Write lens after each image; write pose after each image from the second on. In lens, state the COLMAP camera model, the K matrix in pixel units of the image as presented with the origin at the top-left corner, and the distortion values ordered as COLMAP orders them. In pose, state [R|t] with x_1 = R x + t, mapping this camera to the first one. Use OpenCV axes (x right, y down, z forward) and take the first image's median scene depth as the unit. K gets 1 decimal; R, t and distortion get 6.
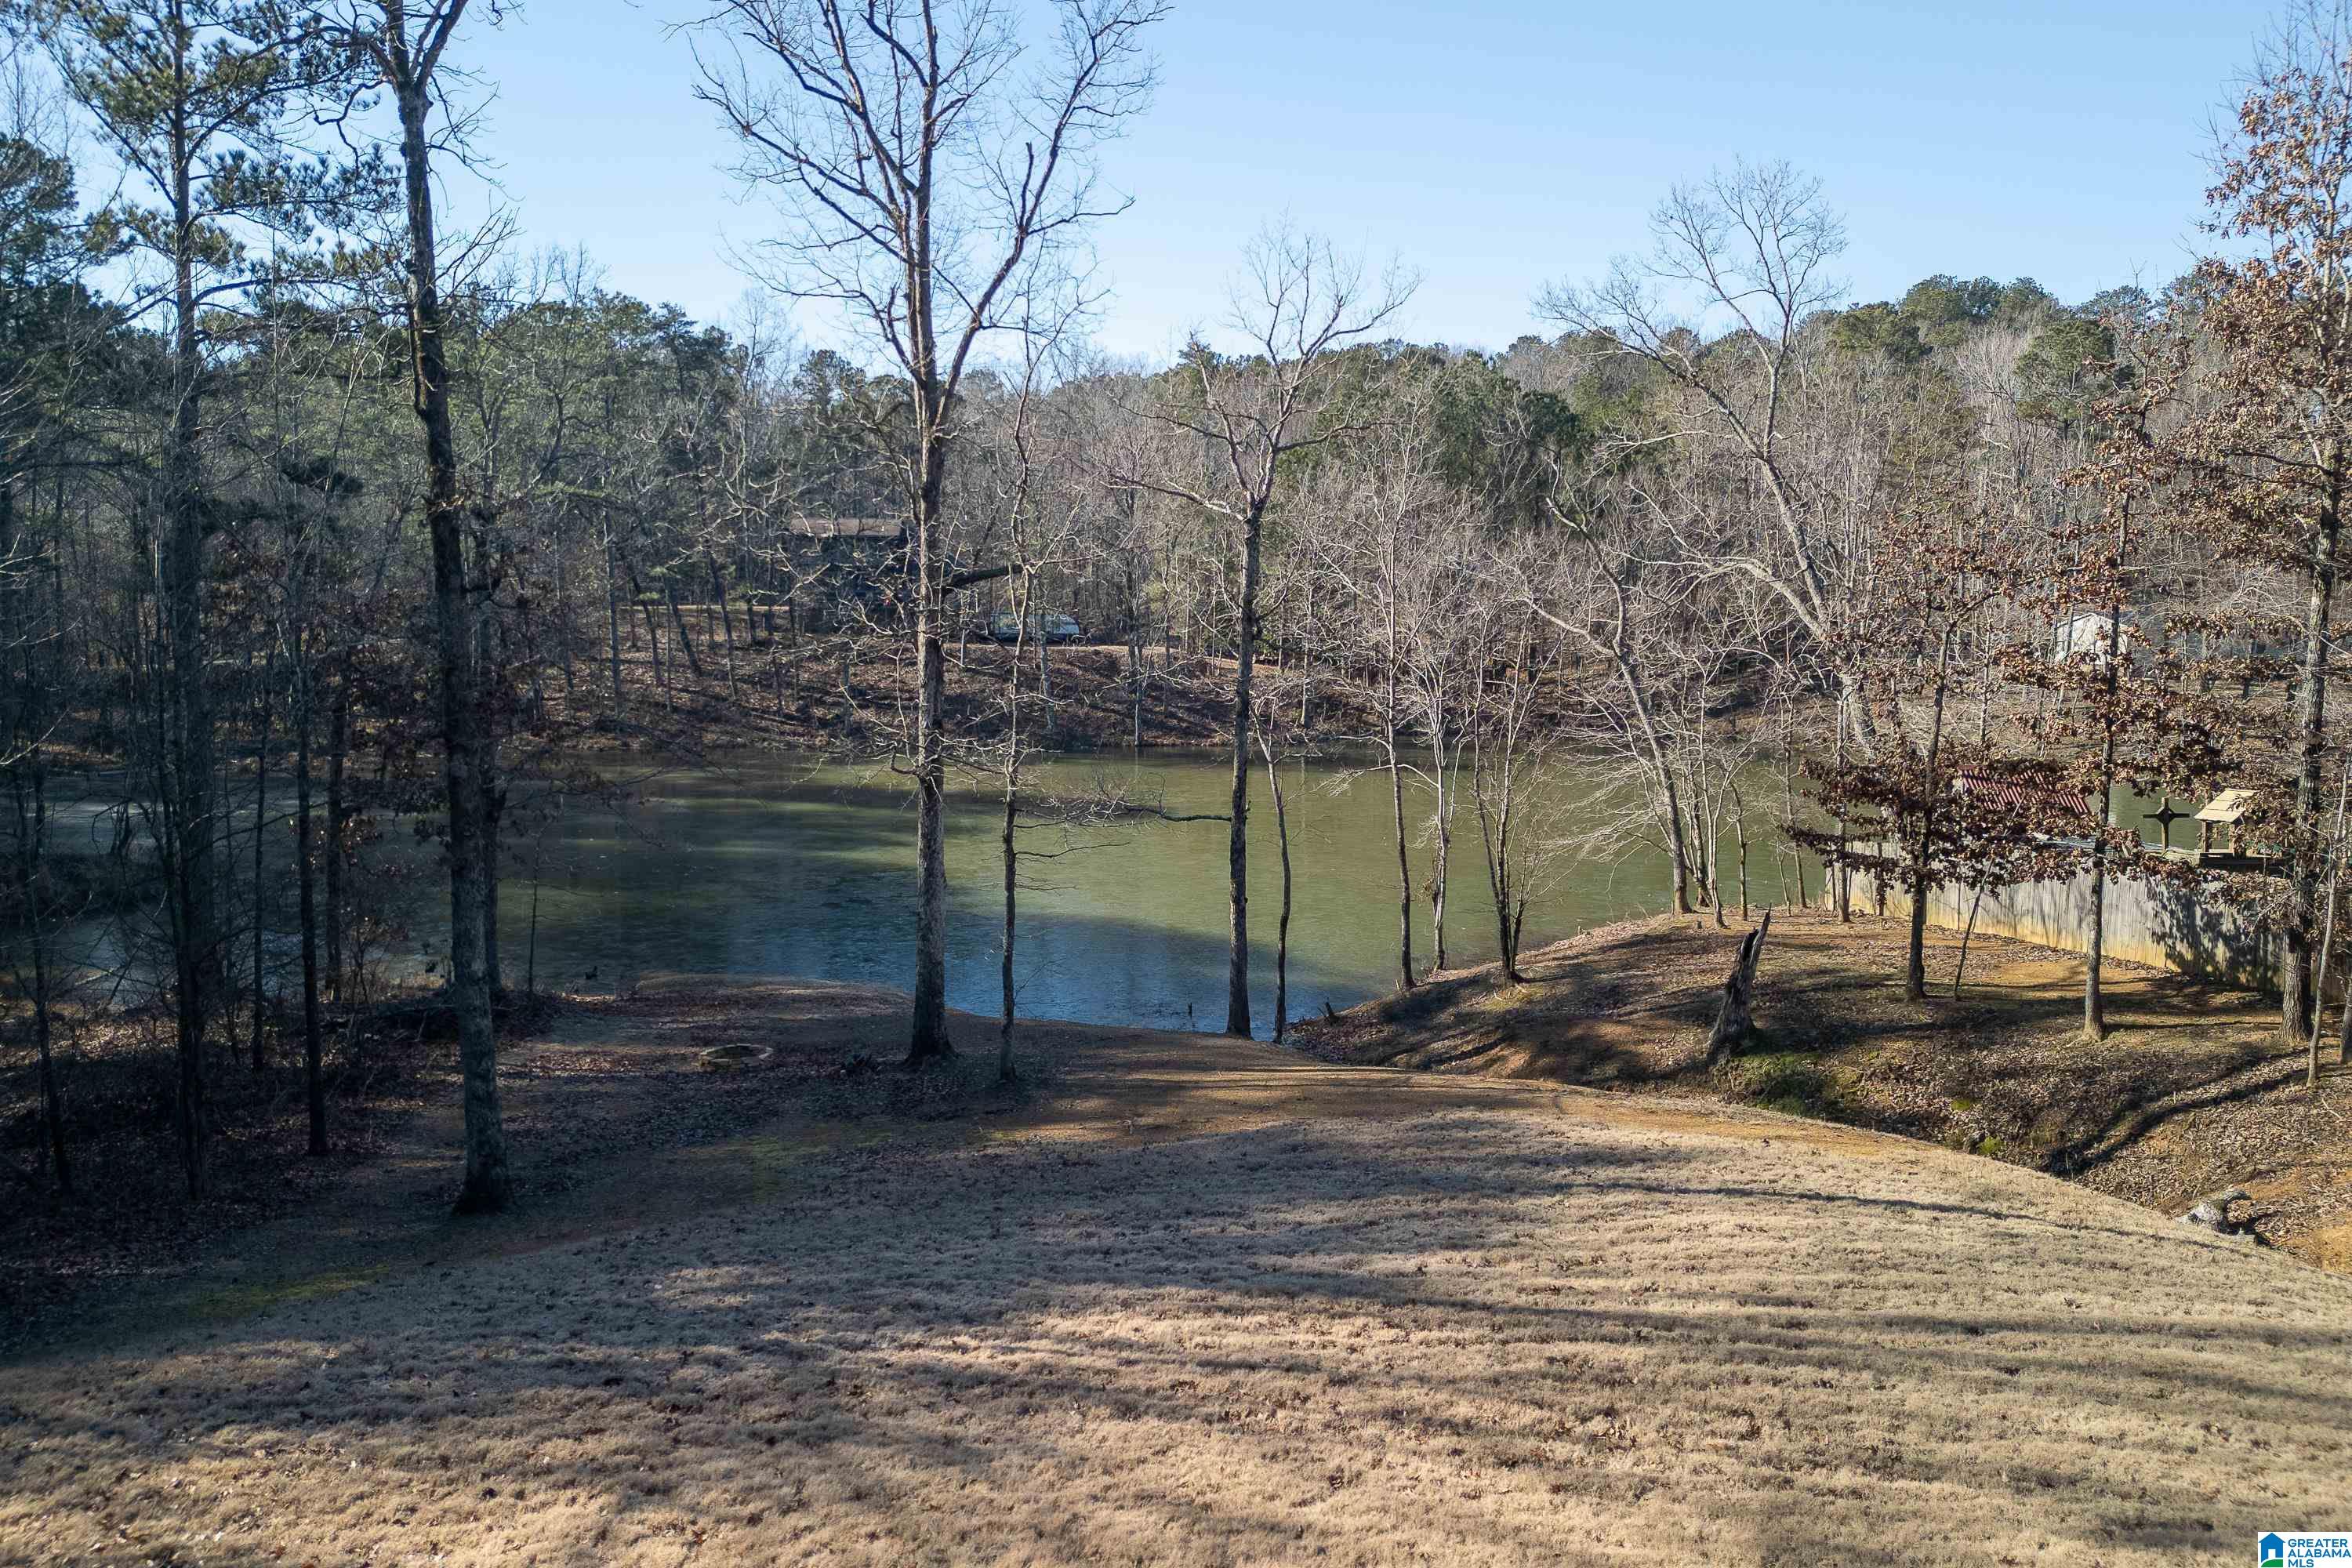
lens RADIAL K [[1650.1, 0, 1143.8], [0, 1650.1, 739.2], [0, 0, 1]] dist [0.056938, -0.059579]
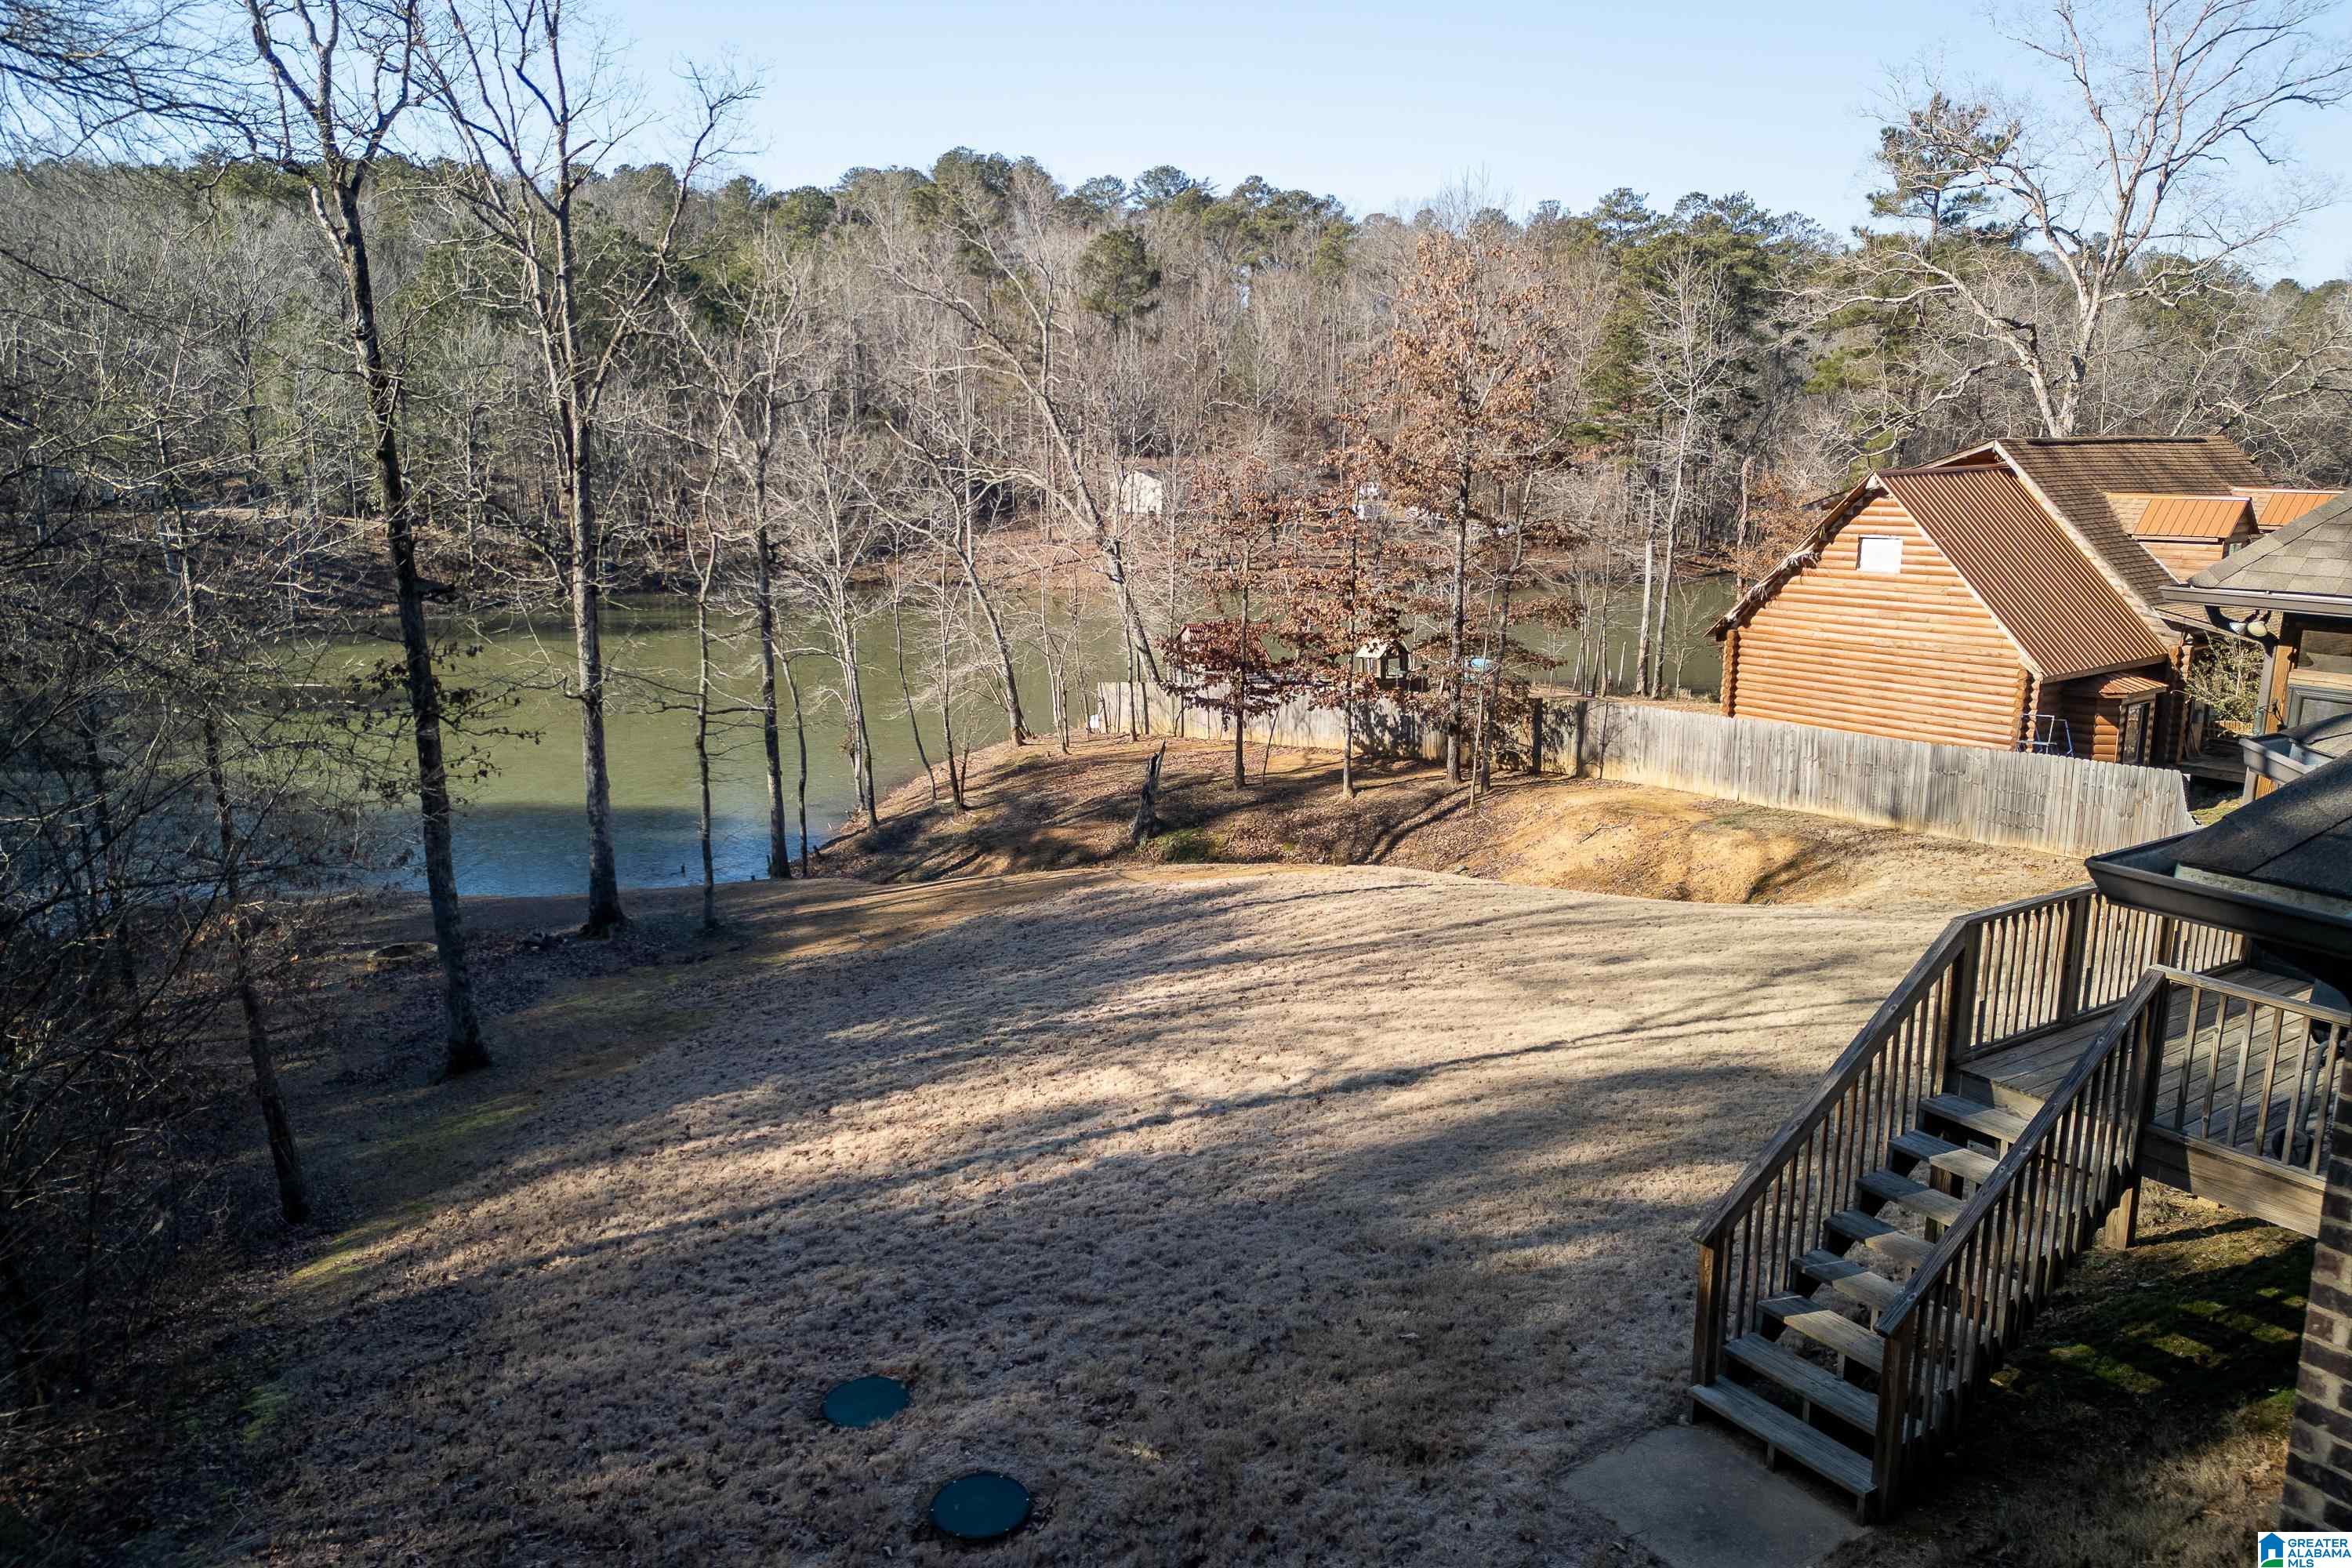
lens RADIAL K [[1650.1, 0, 1155.8], [0, 1650.1, 762.8], [0, 0, 1]] dist [0.056938, -0.059579]
pose [[0.838658, -0.106585, 0.534127, -0.500247], [0.044194, 0.990749, 0.128312, -0.080575], [-0.542862, -0.084005, 0.835610, -0.294246]]
